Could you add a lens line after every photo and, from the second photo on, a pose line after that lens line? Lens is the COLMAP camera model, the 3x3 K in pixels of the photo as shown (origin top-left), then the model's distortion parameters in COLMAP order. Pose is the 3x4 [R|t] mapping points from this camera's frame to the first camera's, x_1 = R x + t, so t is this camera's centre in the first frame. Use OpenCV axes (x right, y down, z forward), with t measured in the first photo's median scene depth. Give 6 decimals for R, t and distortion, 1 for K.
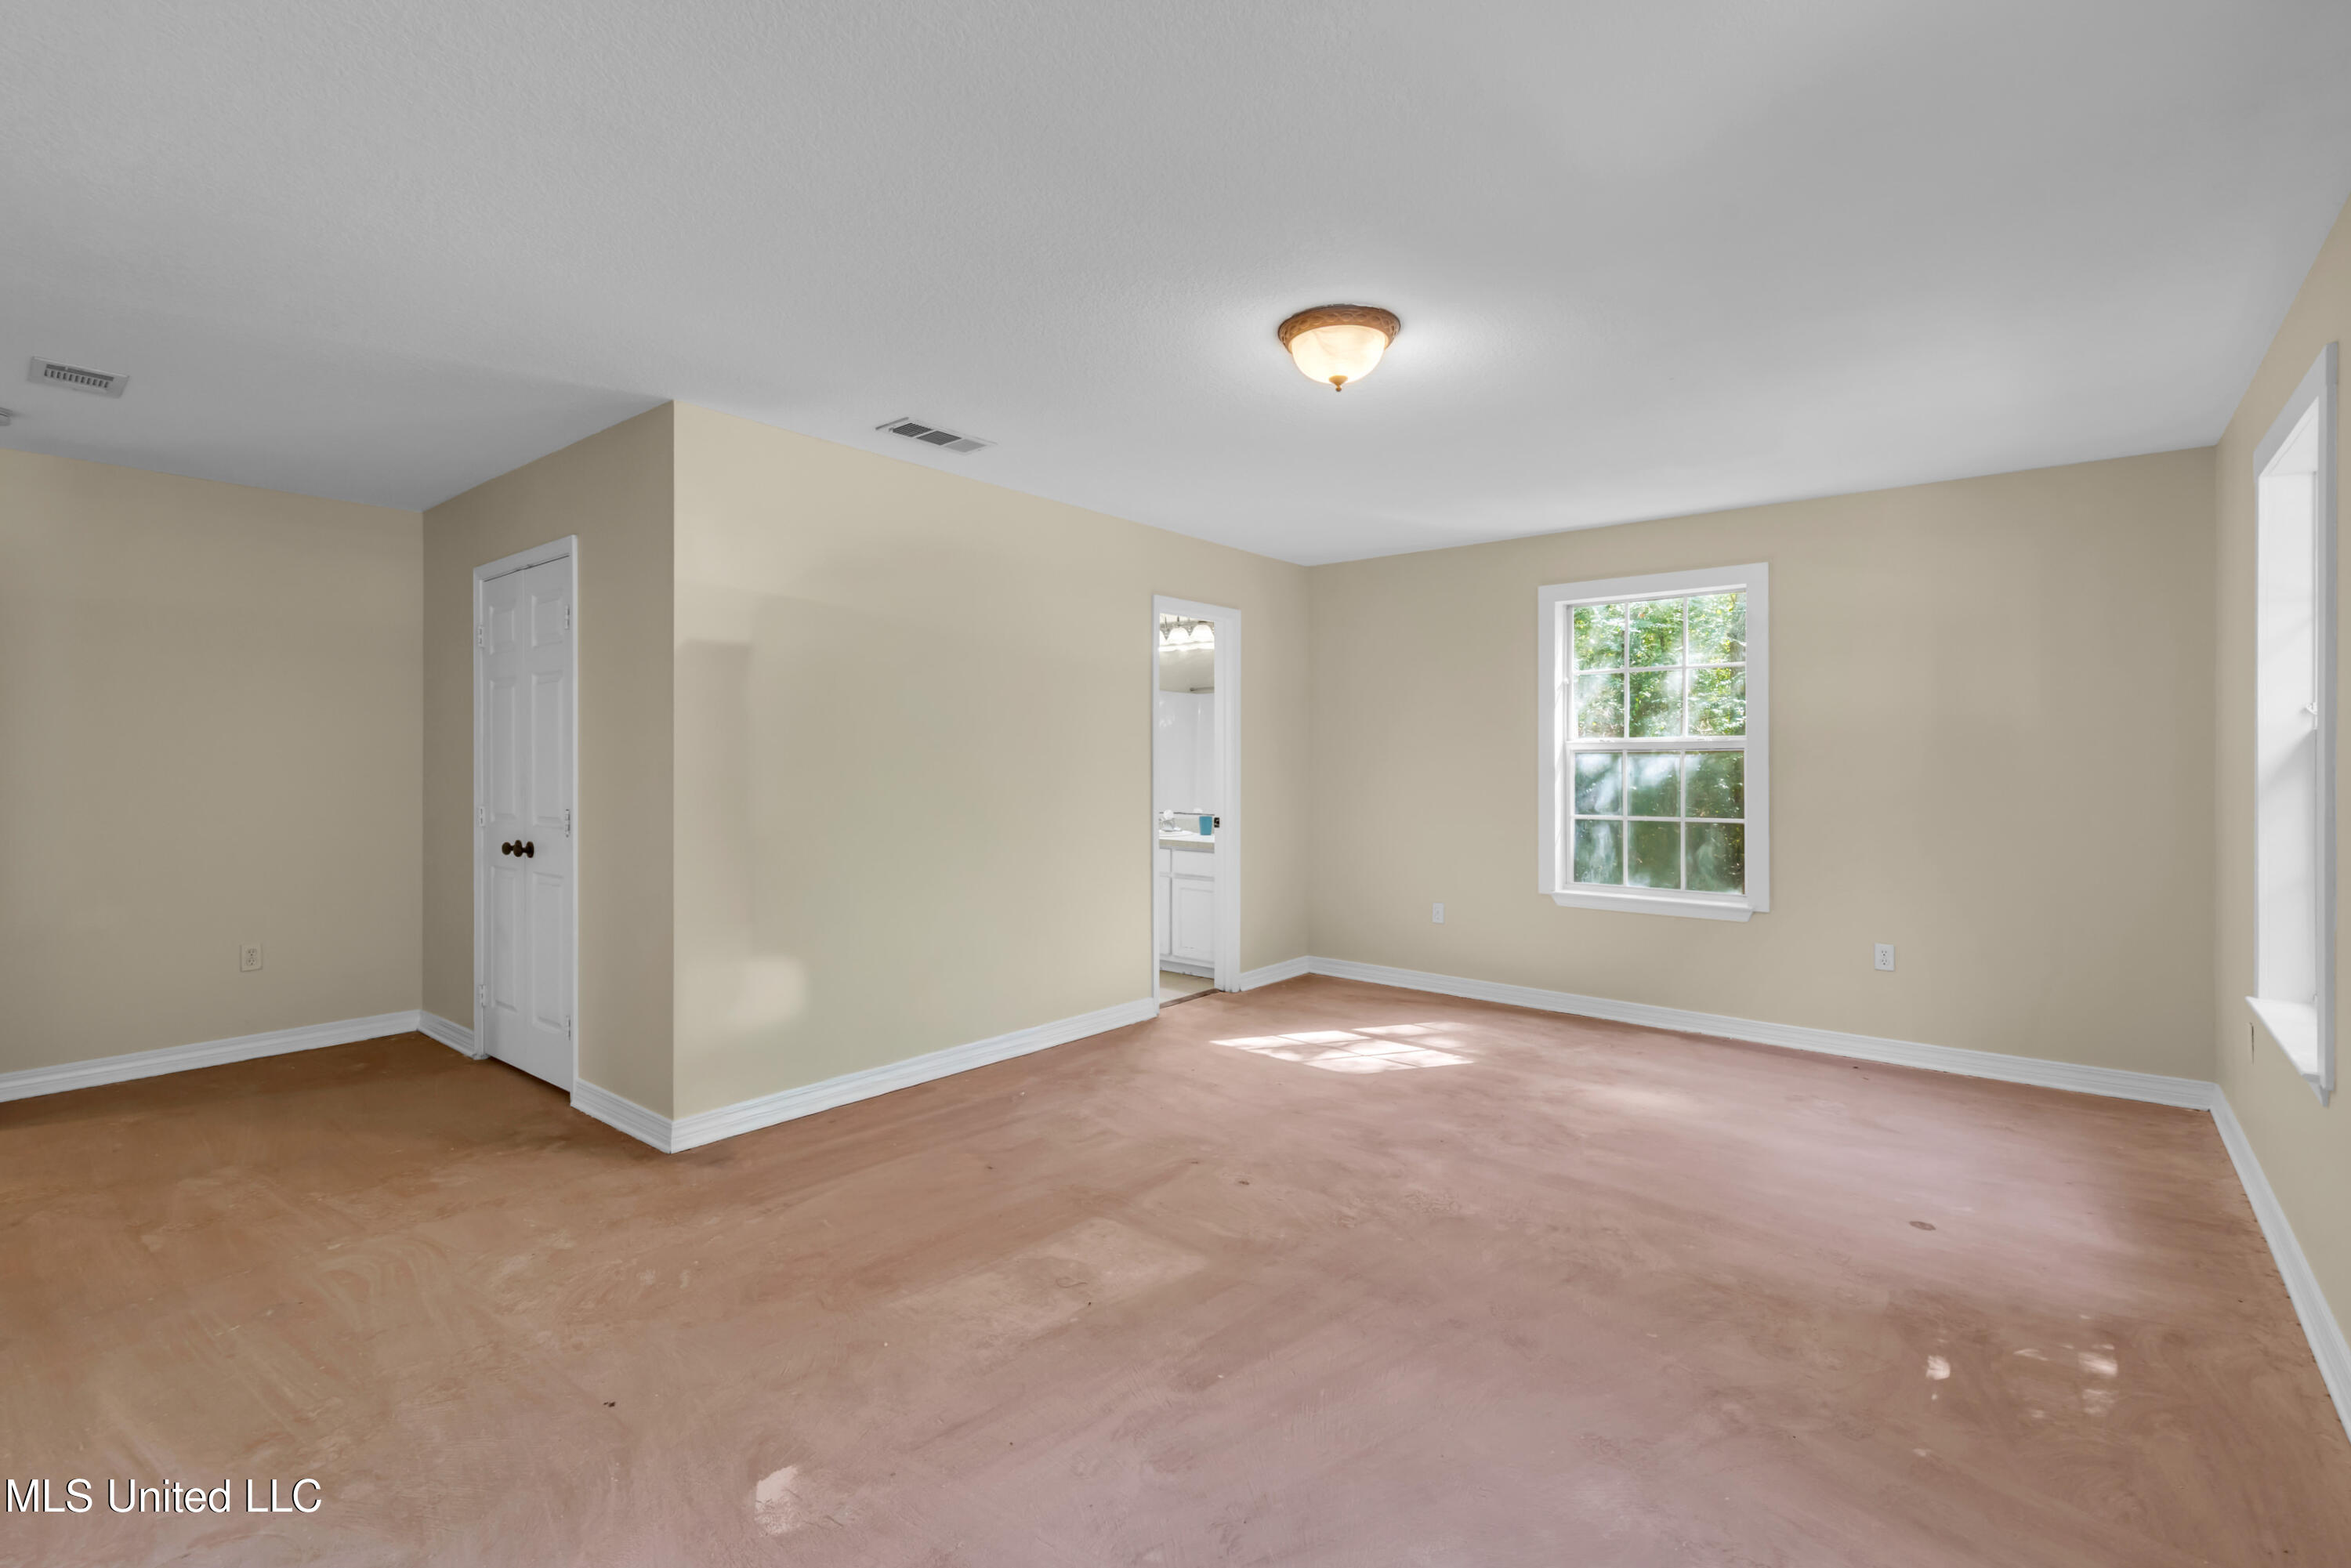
lens RADIAL K [[1057.6, 0, 1177.7], [0, 1057.6, 769.7], [0, 0, 1]] dist [0.003453, -0.000082]
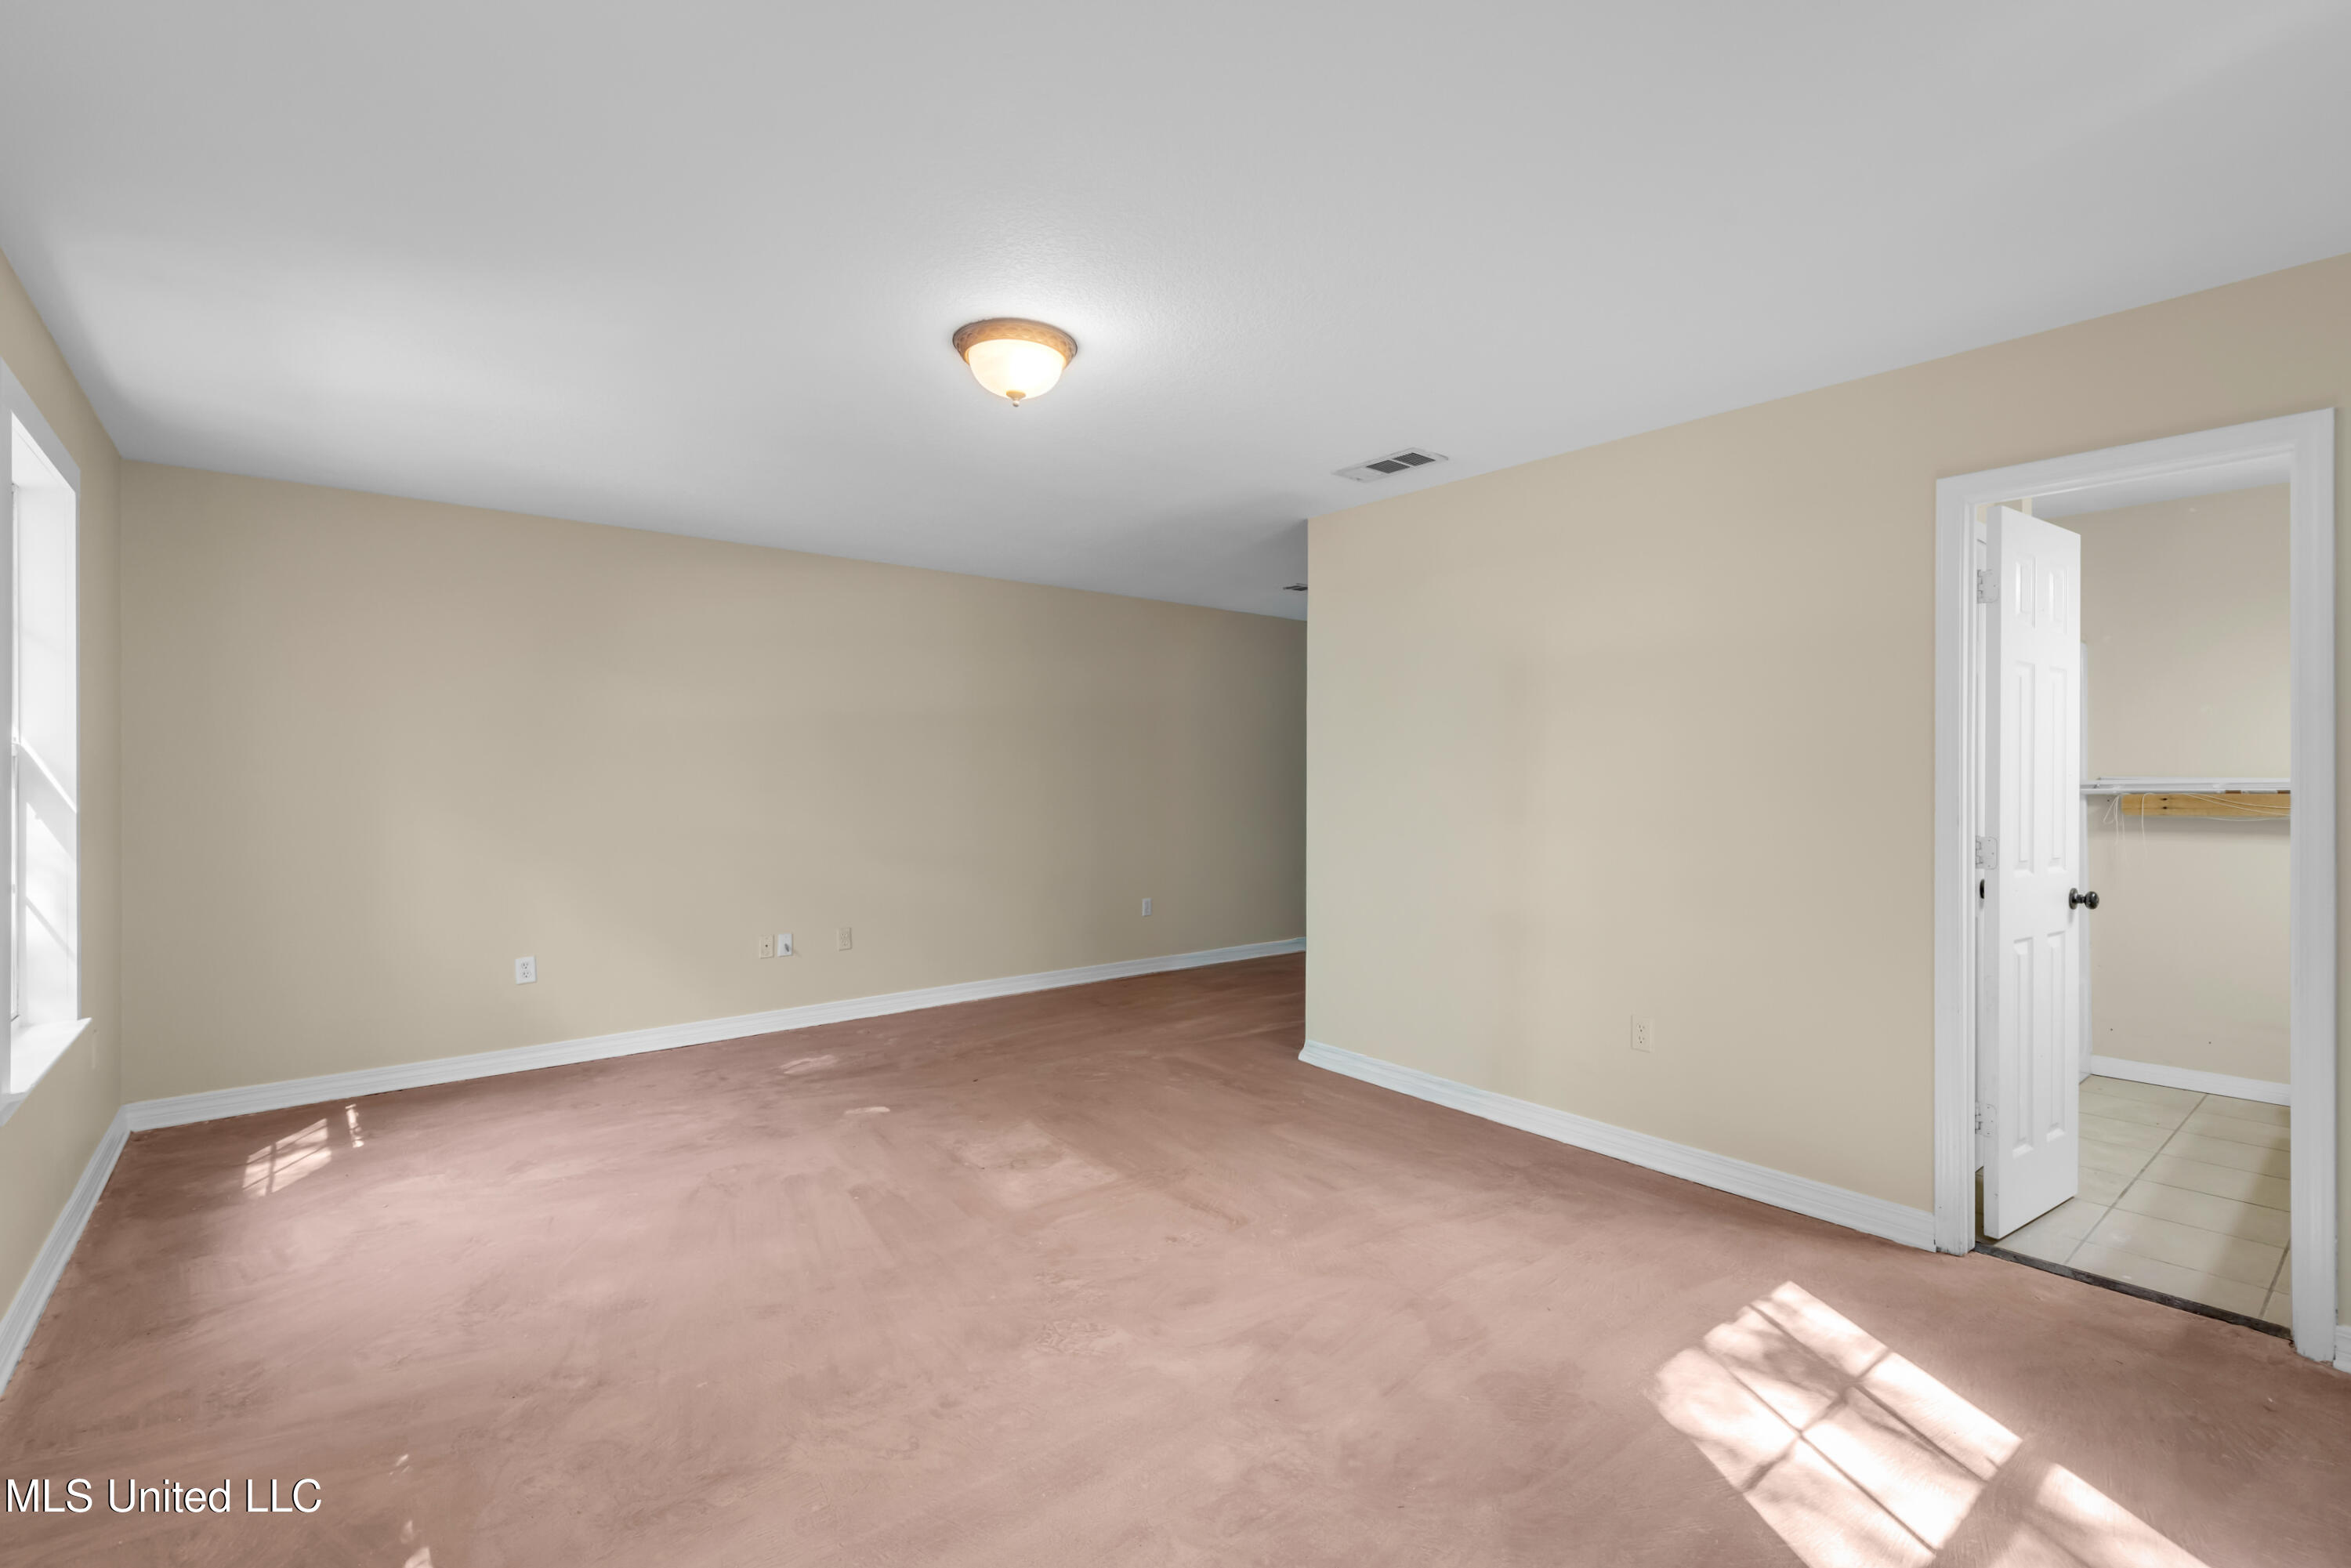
lens RADIAL K [[1057.6, 0, 1176.0], [0, 1057.6, 780.0], [0, 0, 1]] dist [0.003453, -0.000082]
pose [[-0.187794, 0.002288, -0.982206, 1.271189], [-0.014205, 0.999886, 0.005045, -0.012118], [0.982106, 0.014900, -0.187741, 1.558268]]
